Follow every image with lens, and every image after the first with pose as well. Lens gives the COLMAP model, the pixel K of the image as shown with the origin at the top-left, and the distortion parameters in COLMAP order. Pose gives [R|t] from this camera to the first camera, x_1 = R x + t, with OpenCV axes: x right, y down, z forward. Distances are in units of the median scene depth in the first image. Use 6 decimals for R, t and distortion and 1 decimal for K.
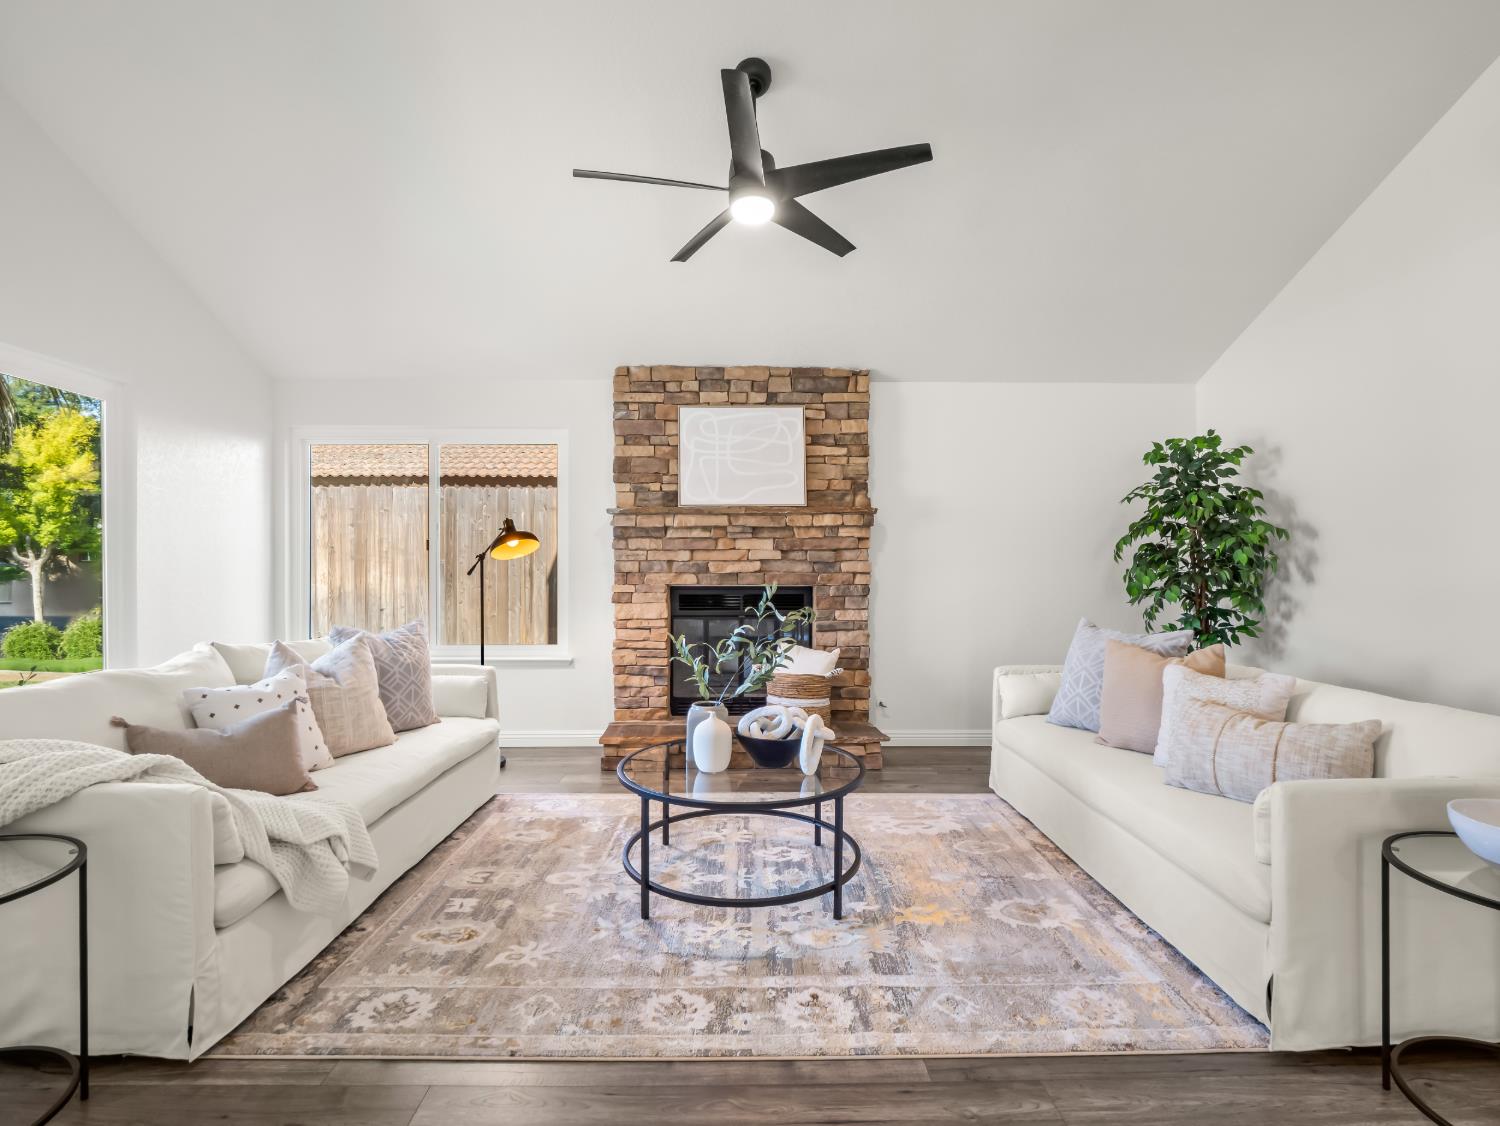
lens RADIAL K [[725.9, 0, 743.6], [0, 725.9, 568.6], [0, 0, 1]] dist [-0.006675, -0.004474]
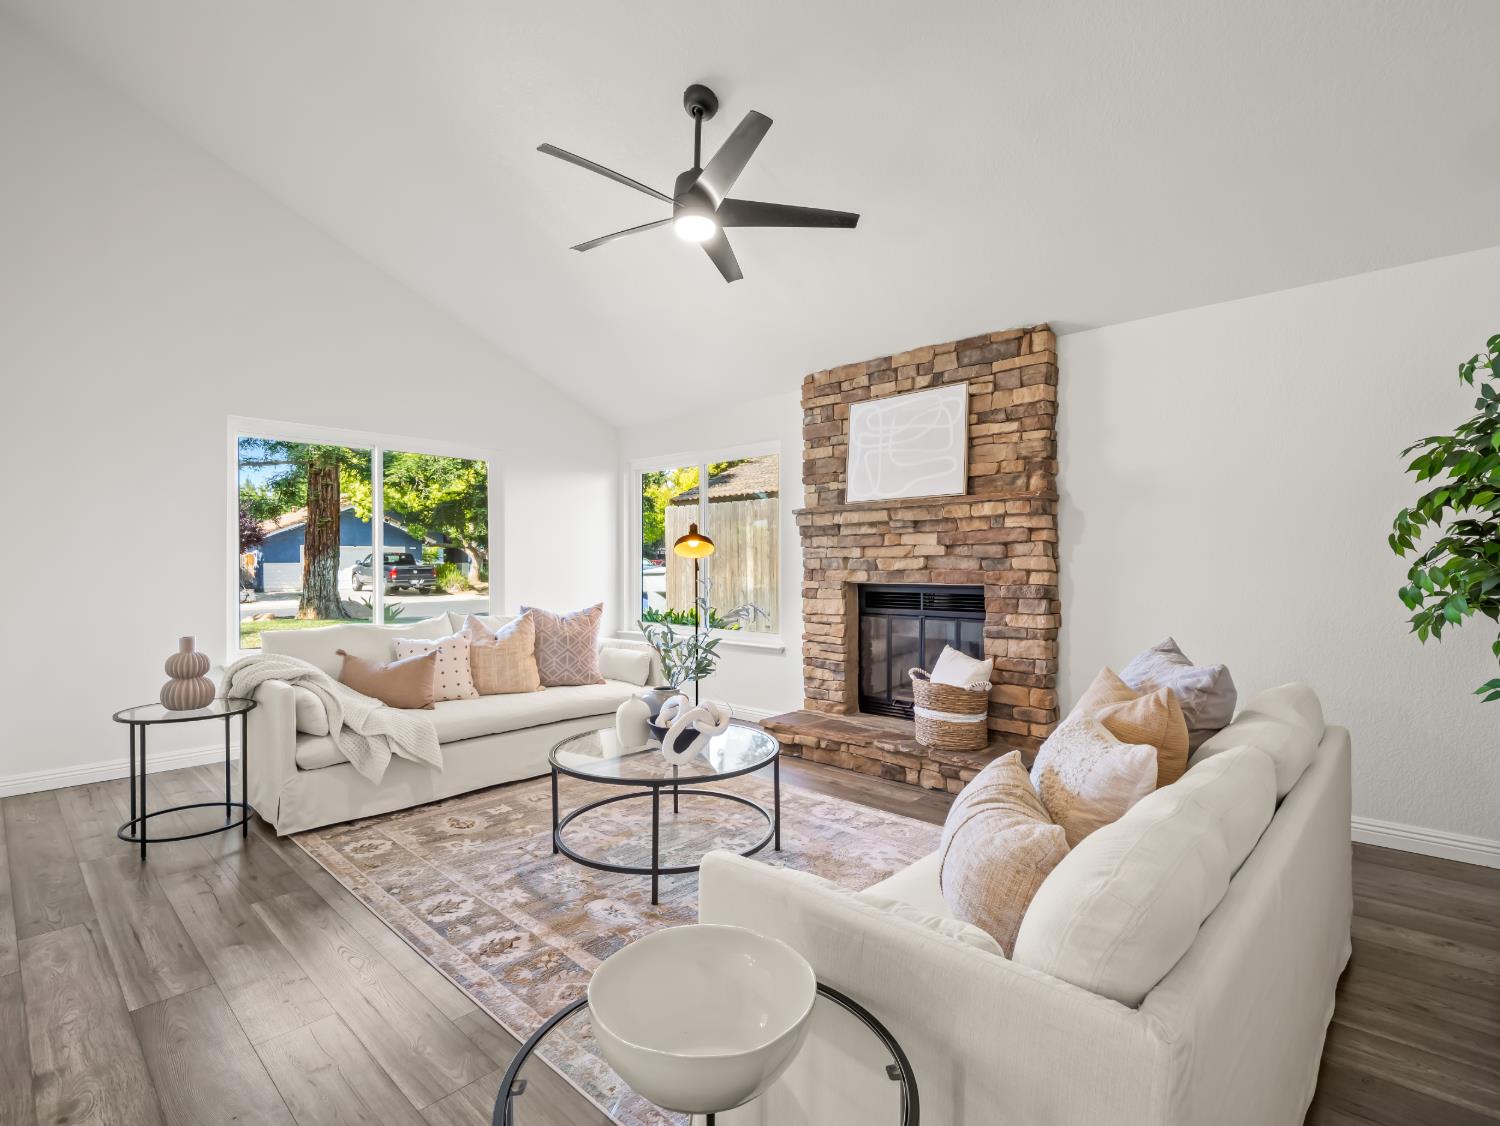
lens RADIAL K [[725.9, 0, 748.7], [0, 725.9, 555.5], [0, 0, 1]] dist [-0.006675, -0.004474]
pose [[0.720762, -0.010246, -0.693107, 0.507238], [0.002330, 0.999921, -0.012359, -0.001765], [0.693178, 0.007293, 0.720729, 0.181834]]
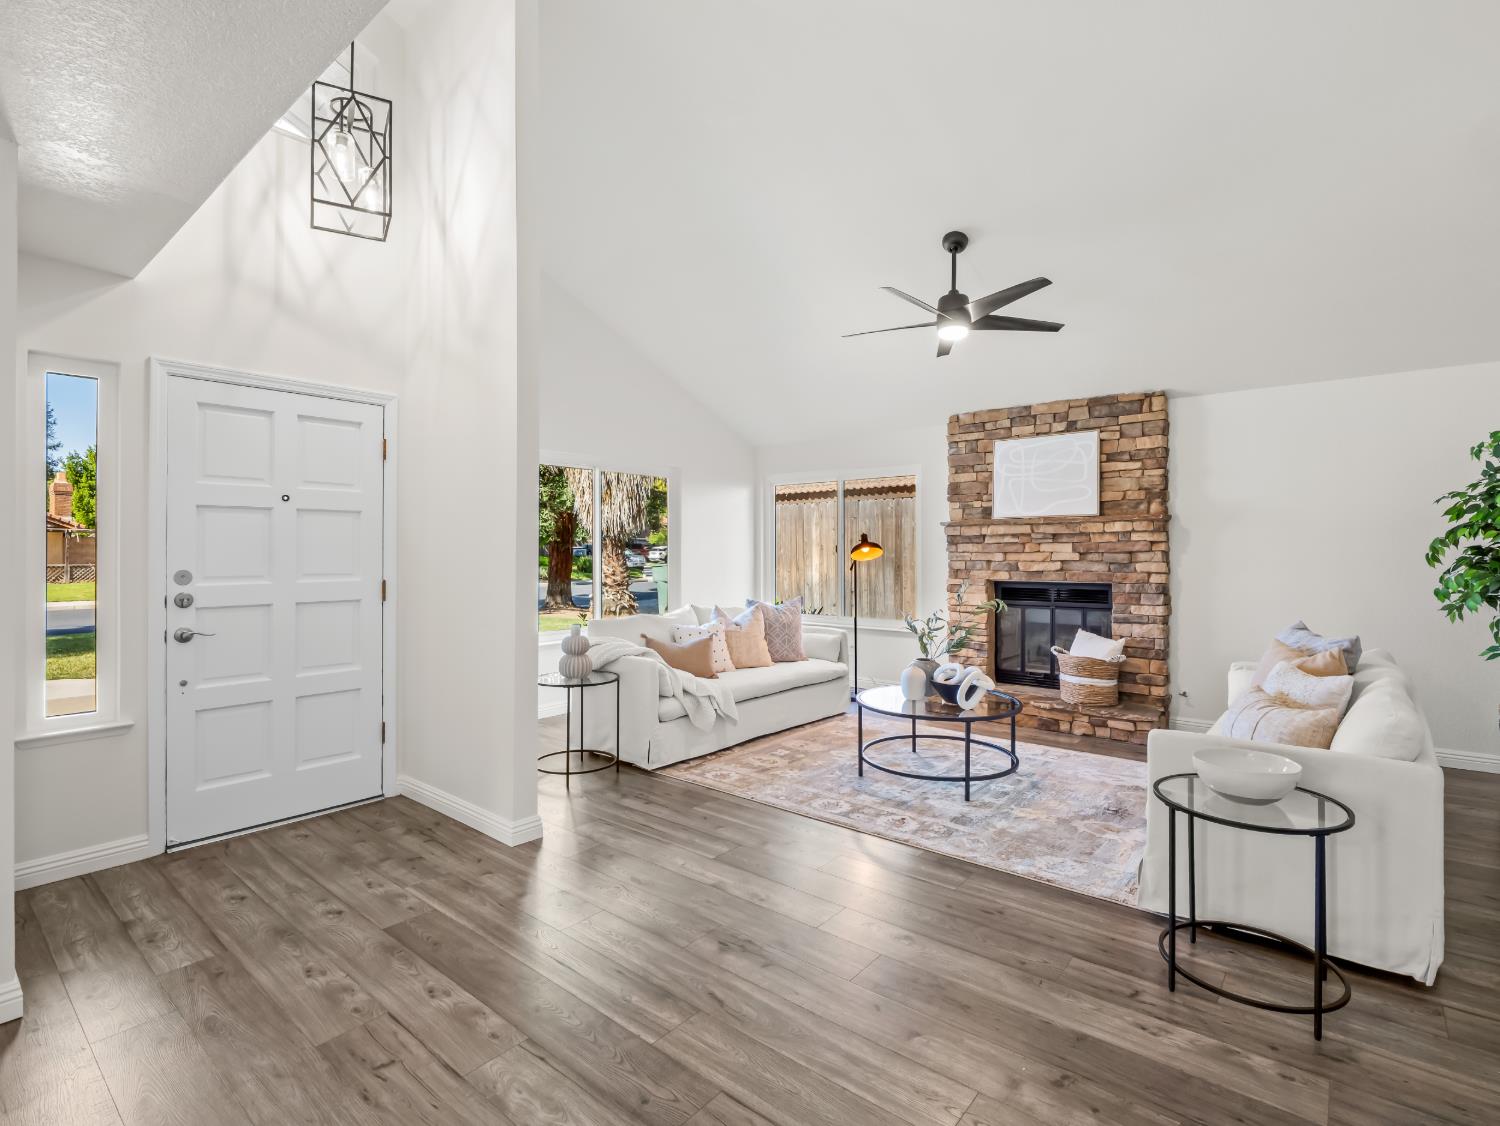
lens RADIAL K [[725.9, 0, 757.9], [0, 725.9, 543.5], [0, 0, 1]] dist [-0.006675, -0.004474]
pose [[0.765182, -0.008354, -0.643759, 0.419463], [-0.001604, 0.999888, -0.014883, -0.022031], [0.643811, 0.012421, 0.765083, -0.252971]]
